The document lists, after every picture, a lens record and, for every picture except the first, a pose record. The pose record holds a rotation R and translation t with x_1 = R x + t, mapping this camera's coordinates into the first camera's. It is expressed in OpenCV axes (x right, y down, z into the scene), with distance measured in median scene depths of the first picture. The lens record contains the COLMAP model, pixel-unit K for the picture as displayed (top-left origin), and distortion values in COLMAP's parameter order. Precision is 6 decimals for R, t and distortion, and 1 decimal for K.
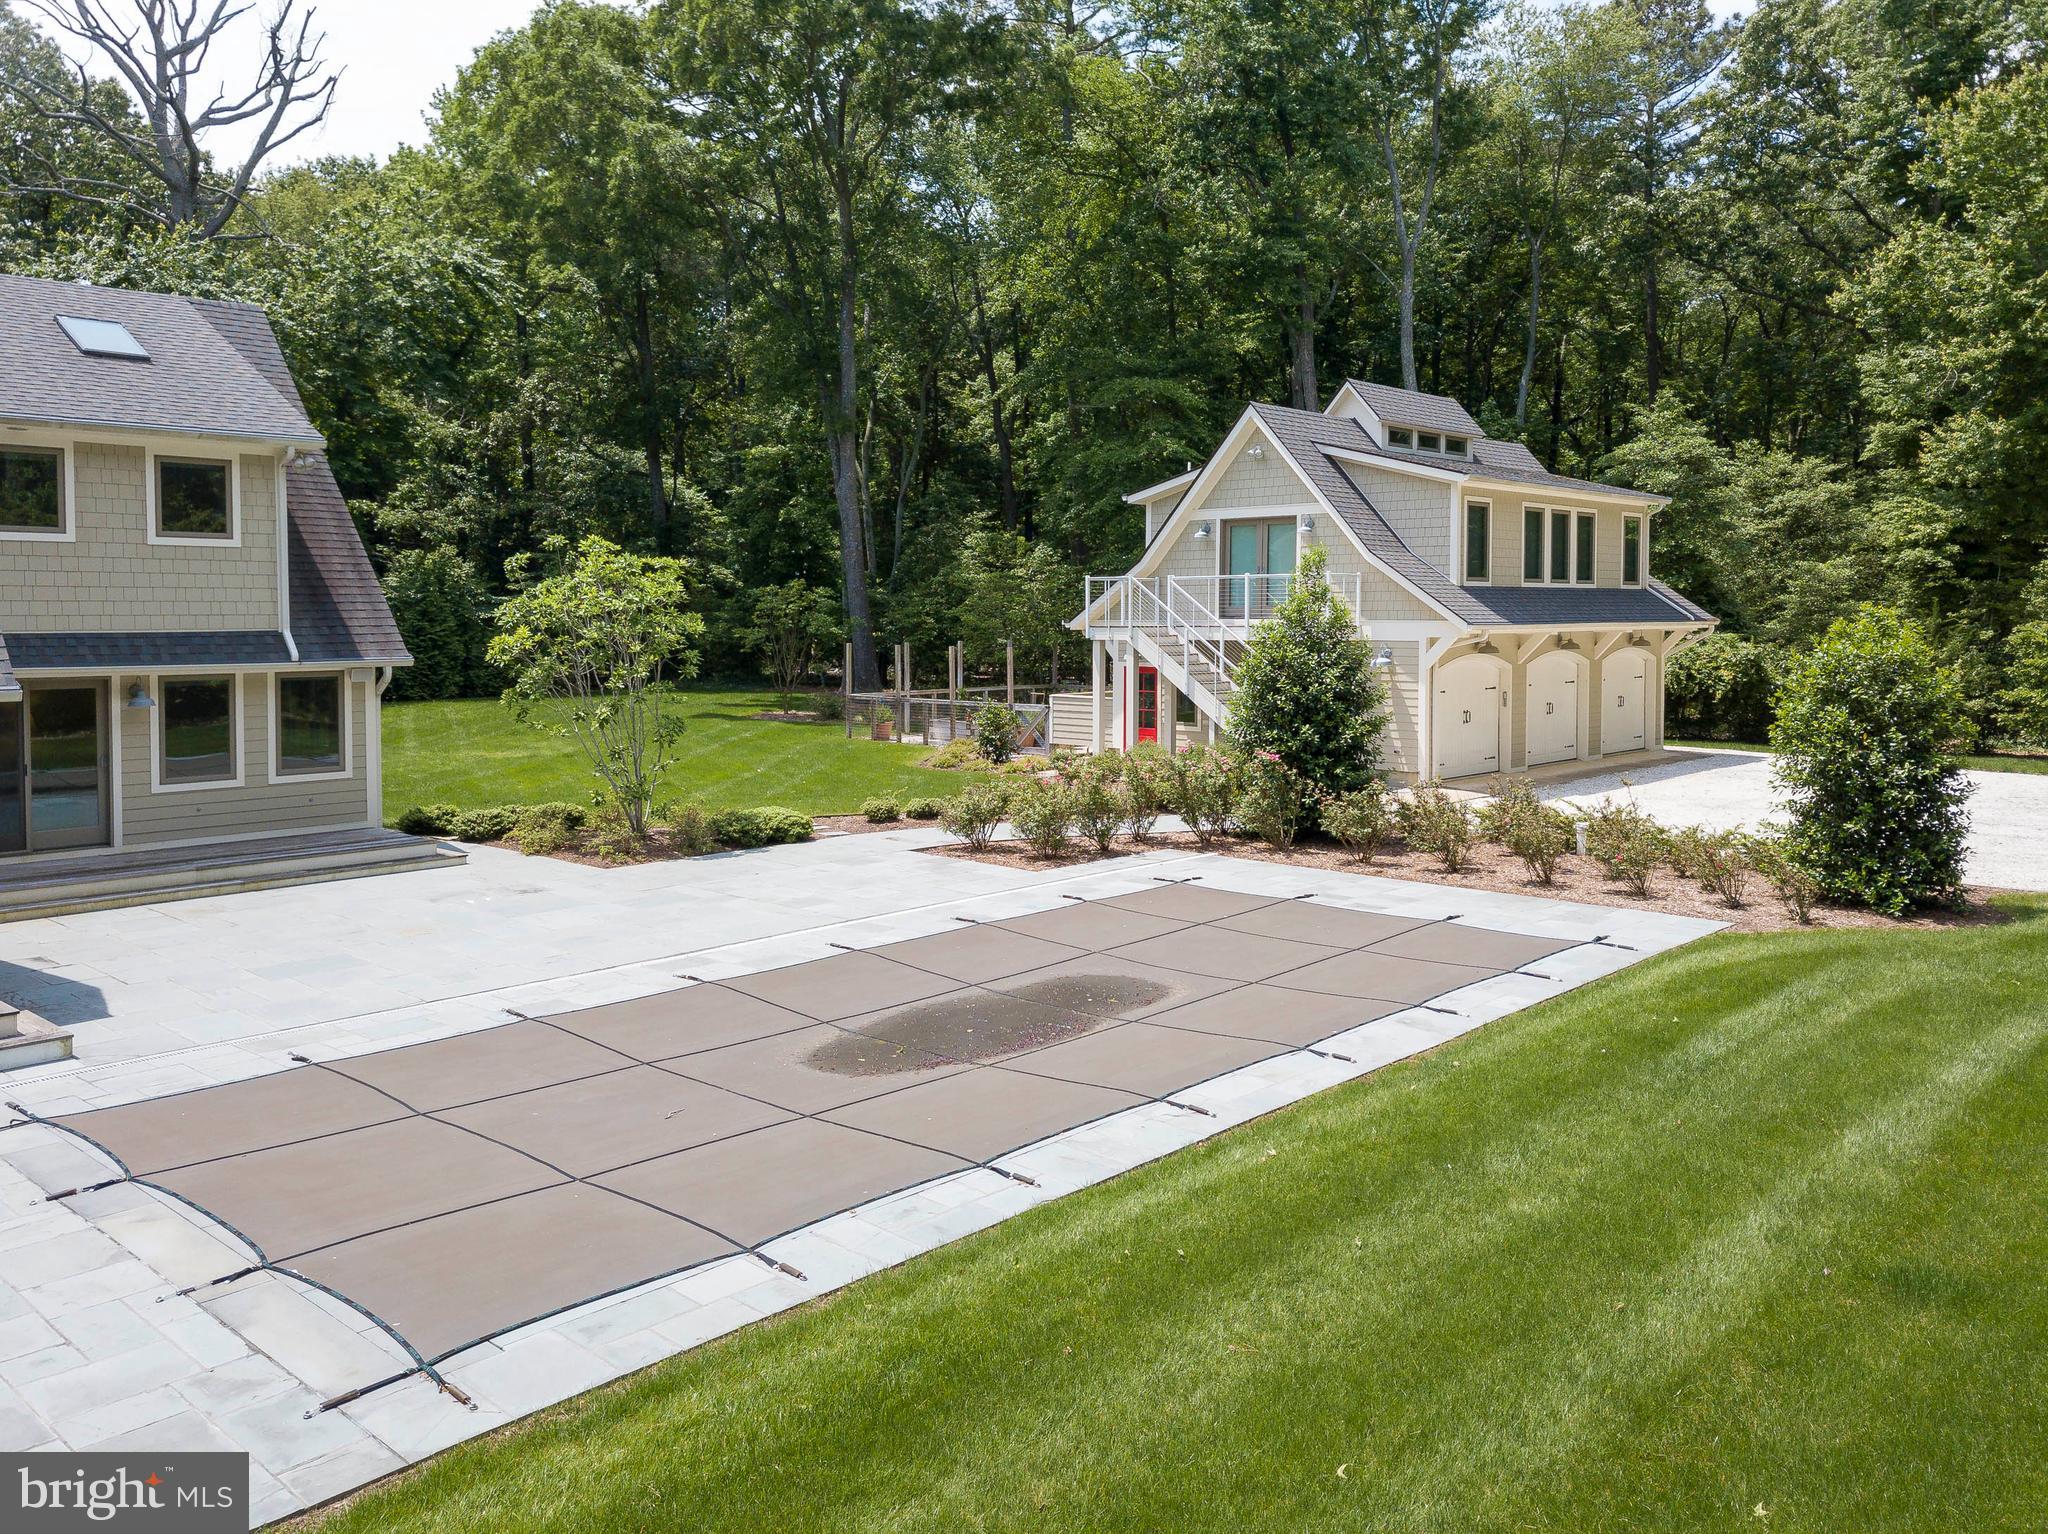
lens RADIAL K [[1569.8, 0, 1035.7], [0, 1569.8, 668.3], [0, 0, 1]] dist [0.030687, -0.001017]
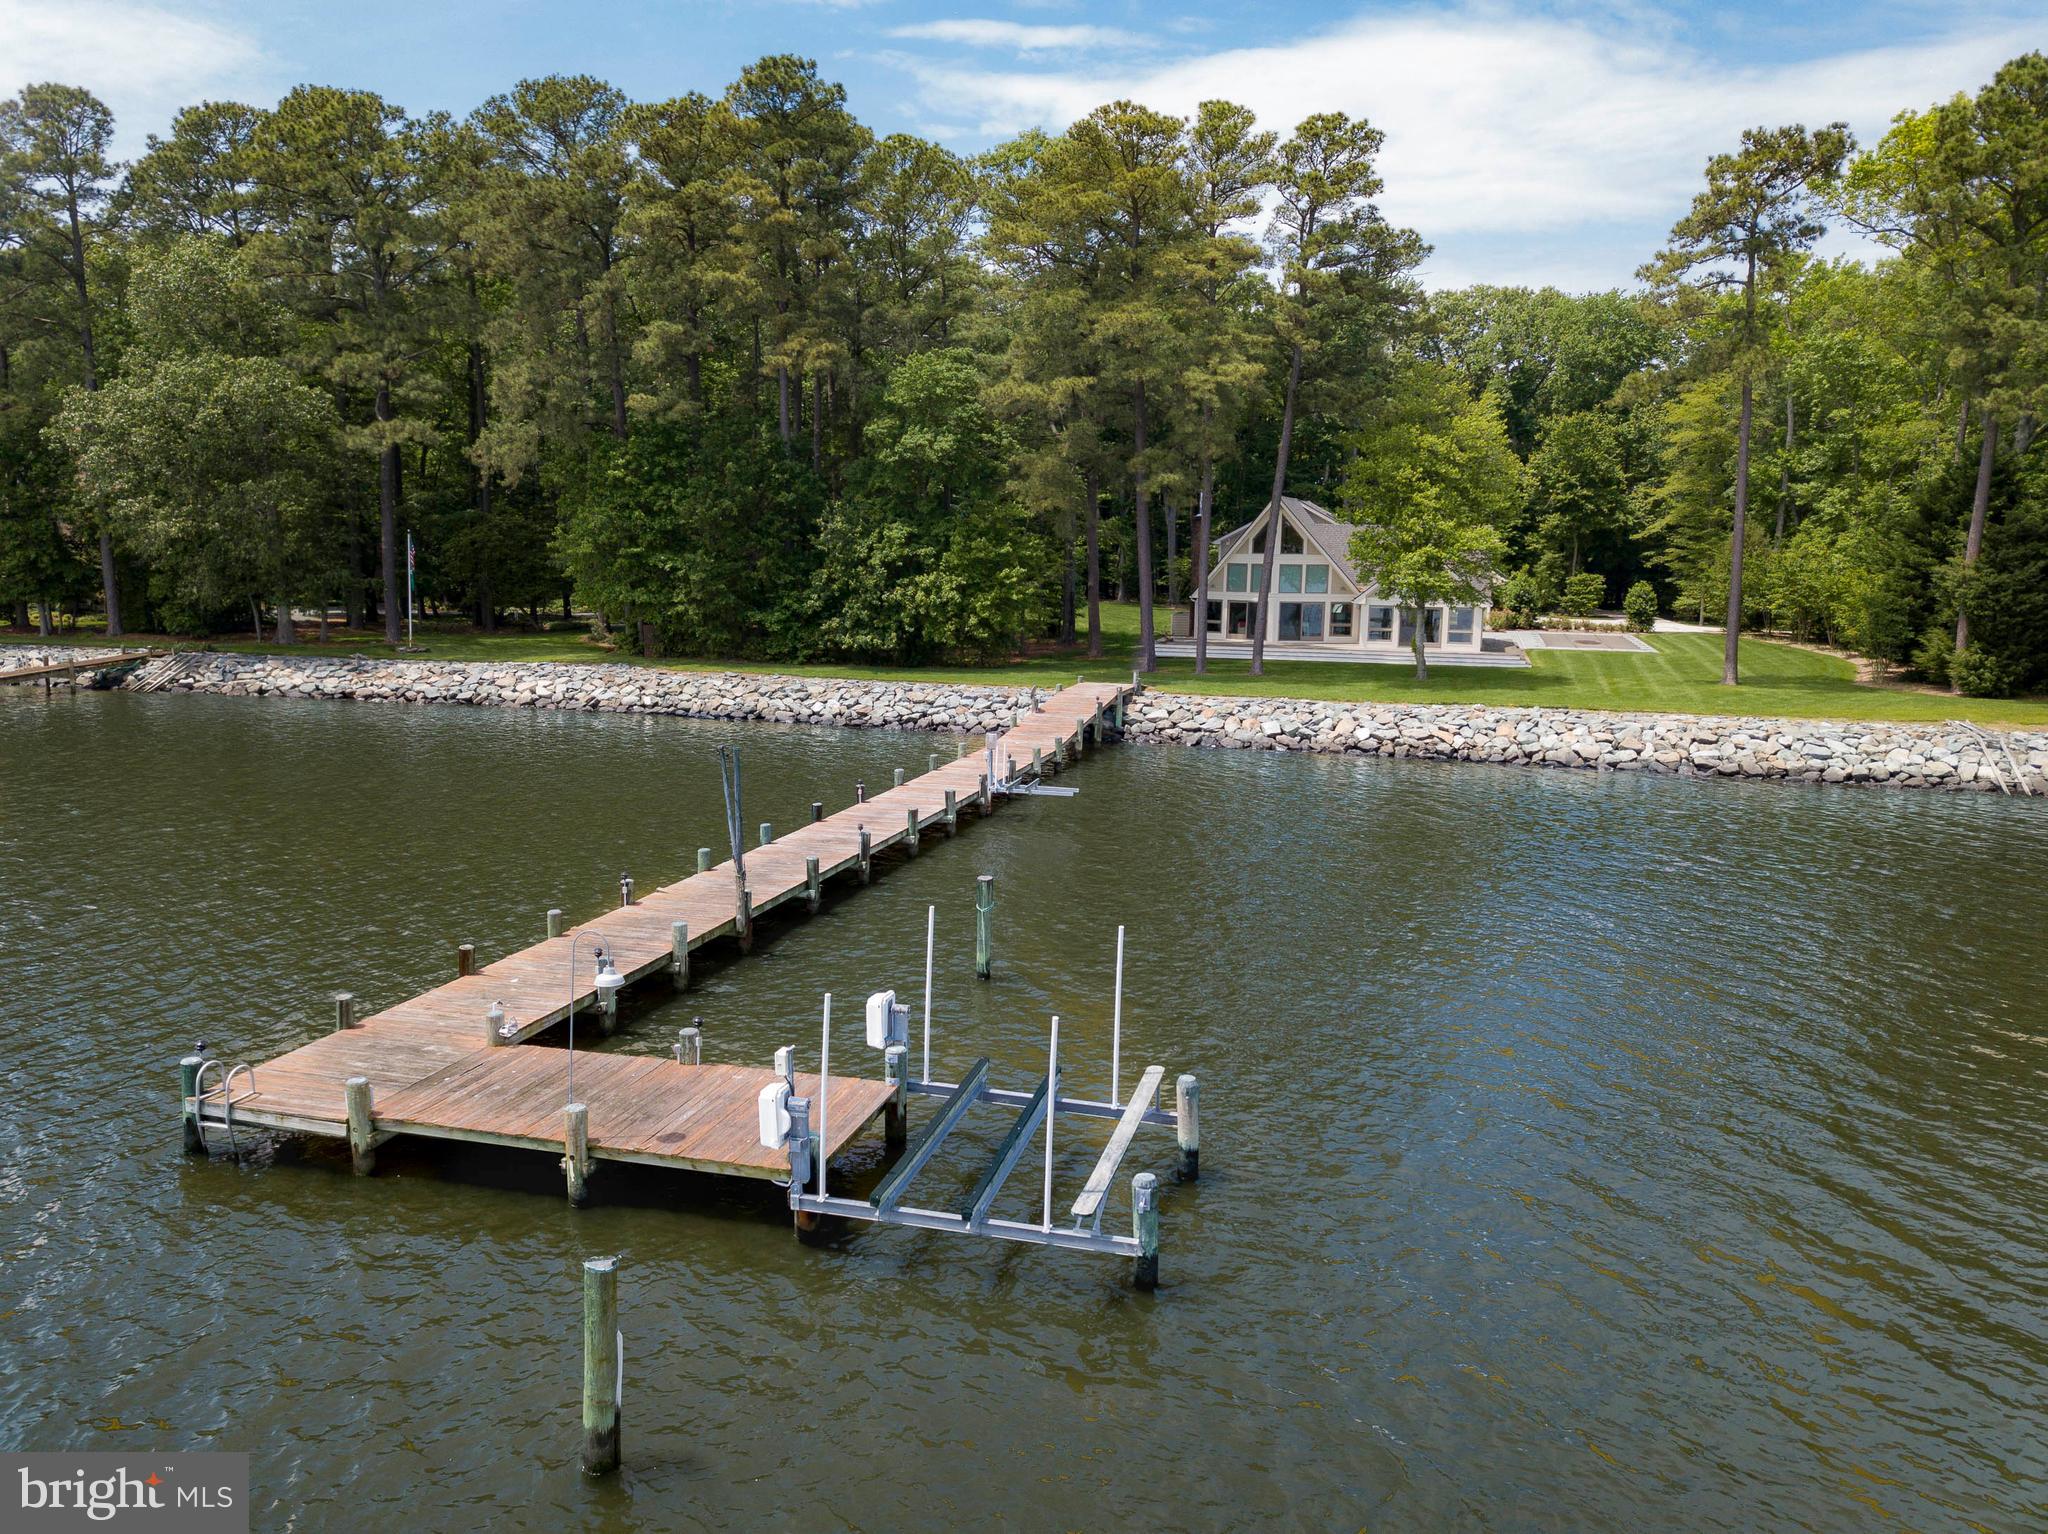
lens RADIAL K [[1569.8, 0, 1038.7], [0, 1569.8, 767.2], [0, 0, 1]] dist [0.030687, -0.001017]
pose [[0.882844, -0.056733, 0.466228, -2.070870], [0.001820, 0.993083, 0.117396, -0.020564], [-0.469663, -0.102794, 0.876841, -1.552647]]
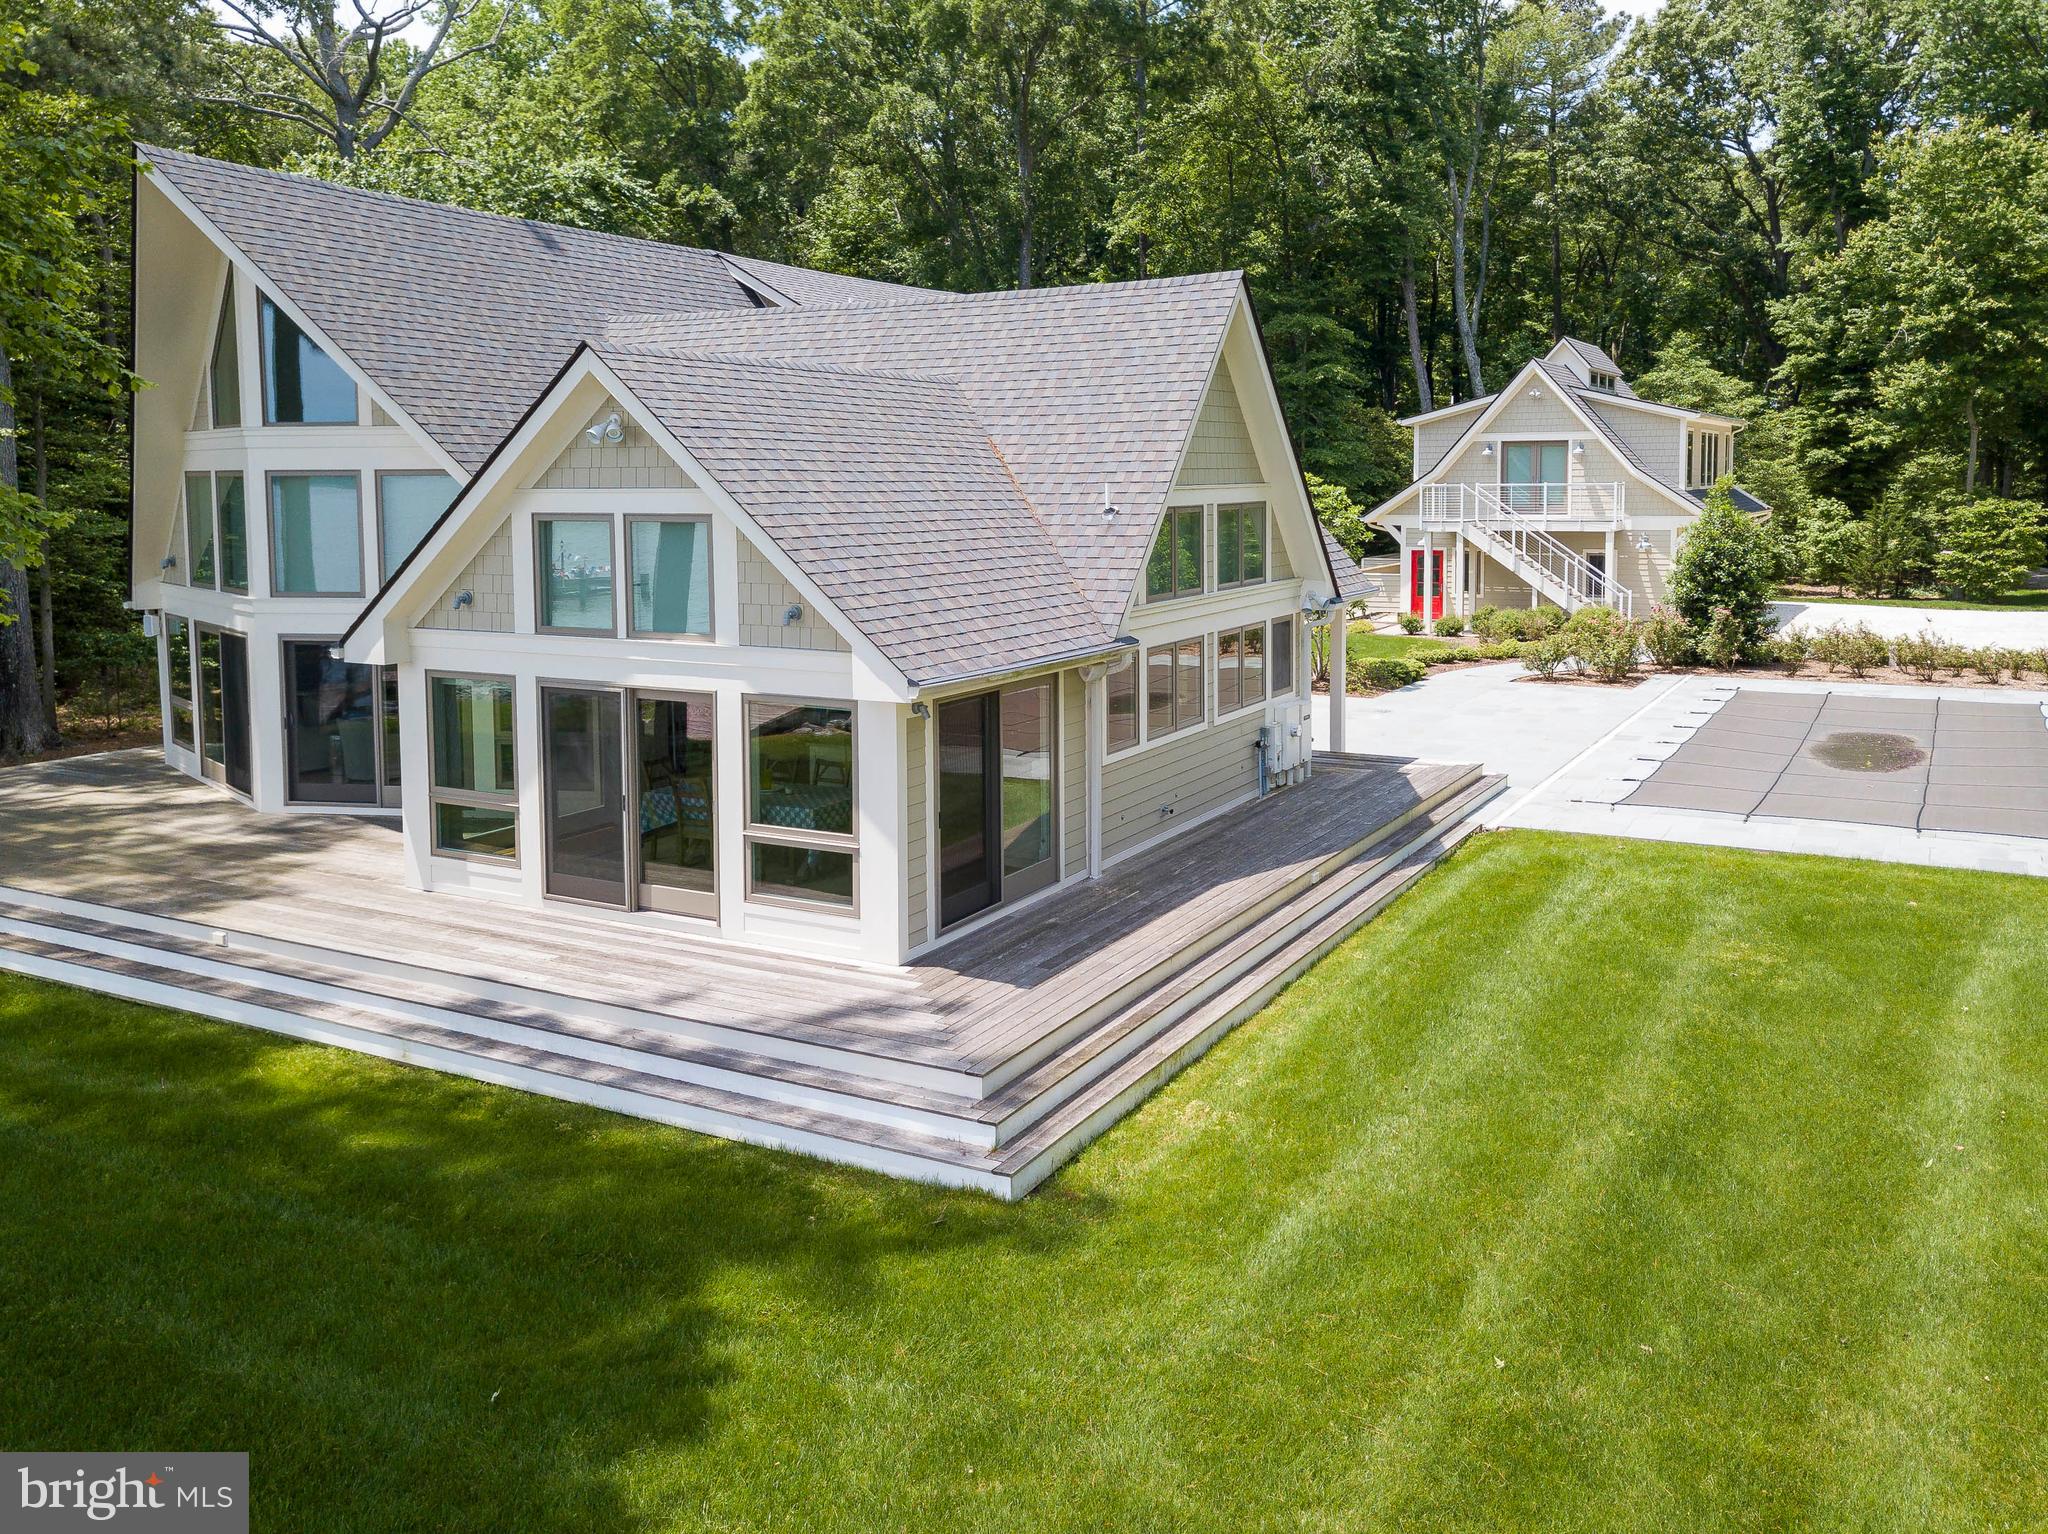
lens RADIAL K [[1569.8, 0, 1116.9], [0, 1569.8, 601.0], [0, 0, 1]] dist [0.030687, -0.001017]
pose [[0.967974, -0.028145, 0.249469, -0.485540], [0.018315, 0.998965, 0.041641, -0.017313], [-0.250383, -0.035738, 0.967487, -0.212961]]
